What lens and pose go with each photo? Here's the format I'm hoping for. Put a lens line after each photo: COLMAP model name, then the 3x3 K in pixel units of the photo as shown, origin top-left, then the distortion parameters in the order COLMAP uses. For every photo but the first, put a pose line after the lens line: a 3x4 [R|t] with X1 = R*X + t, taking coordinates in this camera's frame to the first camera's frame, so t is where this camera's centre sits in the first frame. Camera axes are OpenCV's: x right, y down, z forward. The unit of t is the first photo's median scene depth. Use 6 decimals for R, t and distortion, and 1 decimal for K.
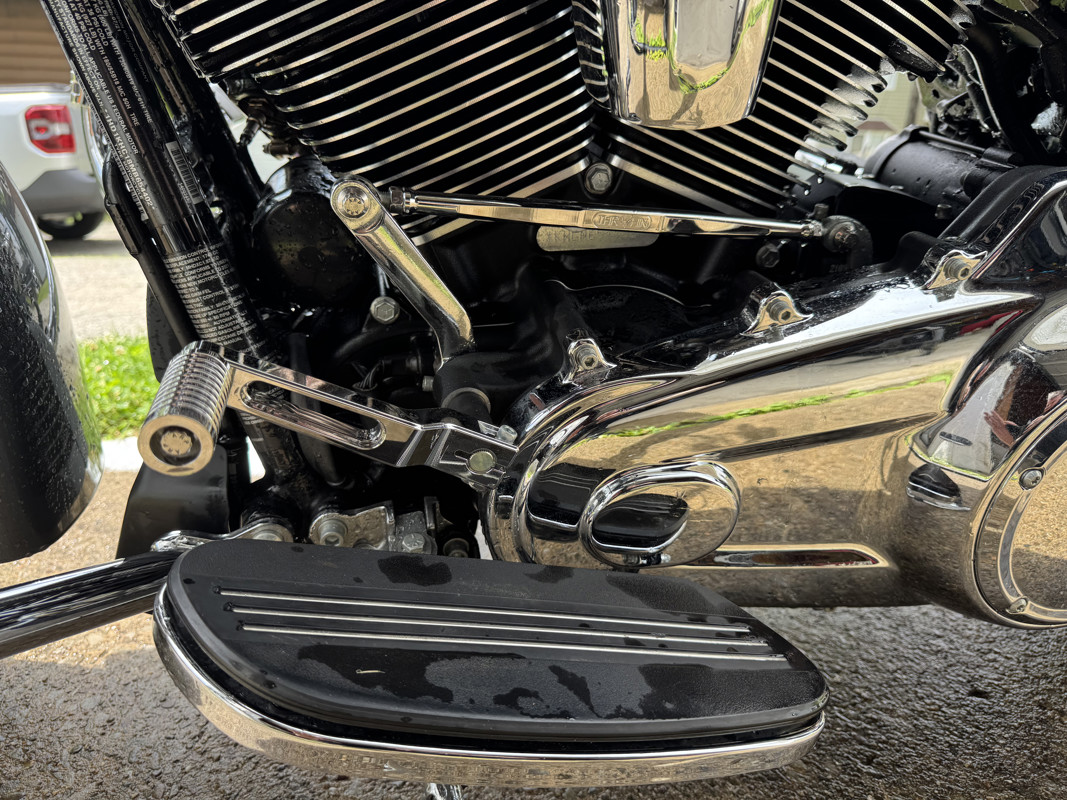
lens RADIAL K [[753.0, 0, 534.6], [0, 753.0, 401.7], [0, 0, 1]] dist [0.019714, -0.006356]
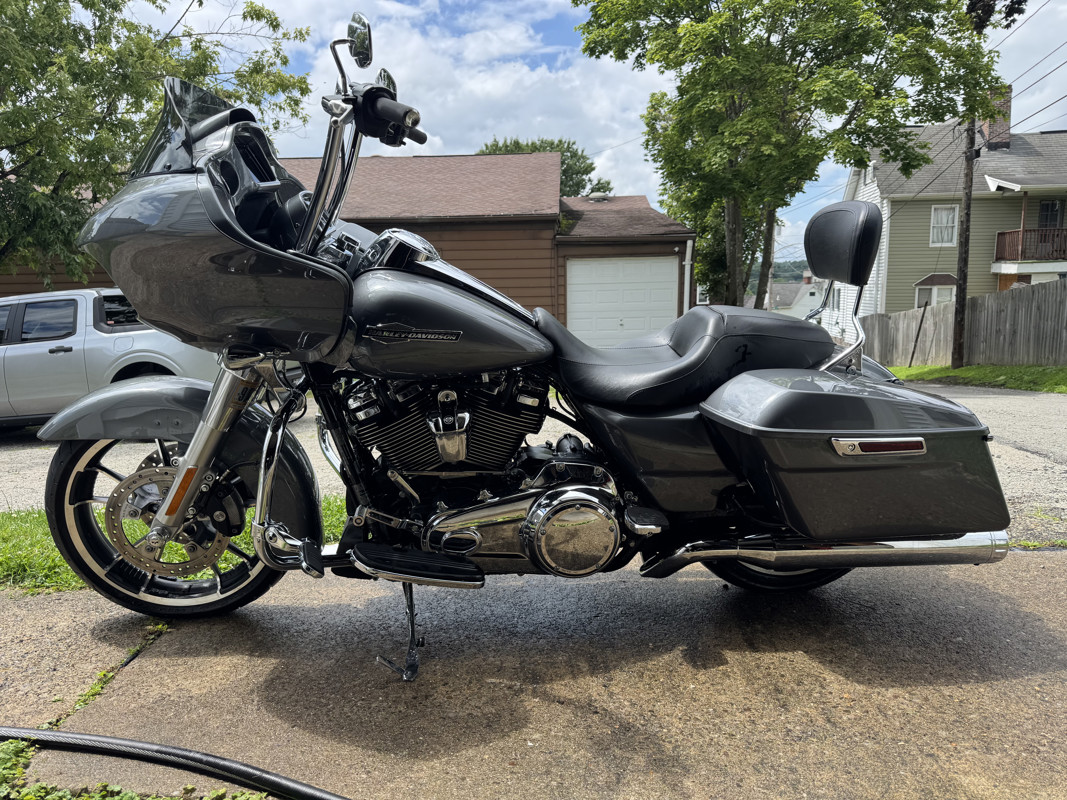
lens RADIAL K [[753.0, 0, 533.9], [0, 753.0, 398.2], [0, 0, 1]] dist [0.019714, -0.006356]
pose [[0.990936, -0.032083, -0.130450, 1.238558], [0.007544, 0.982820, -0.184410, 0.146507], [0.134126, 0.181754, 0.974154, -3.461690]]
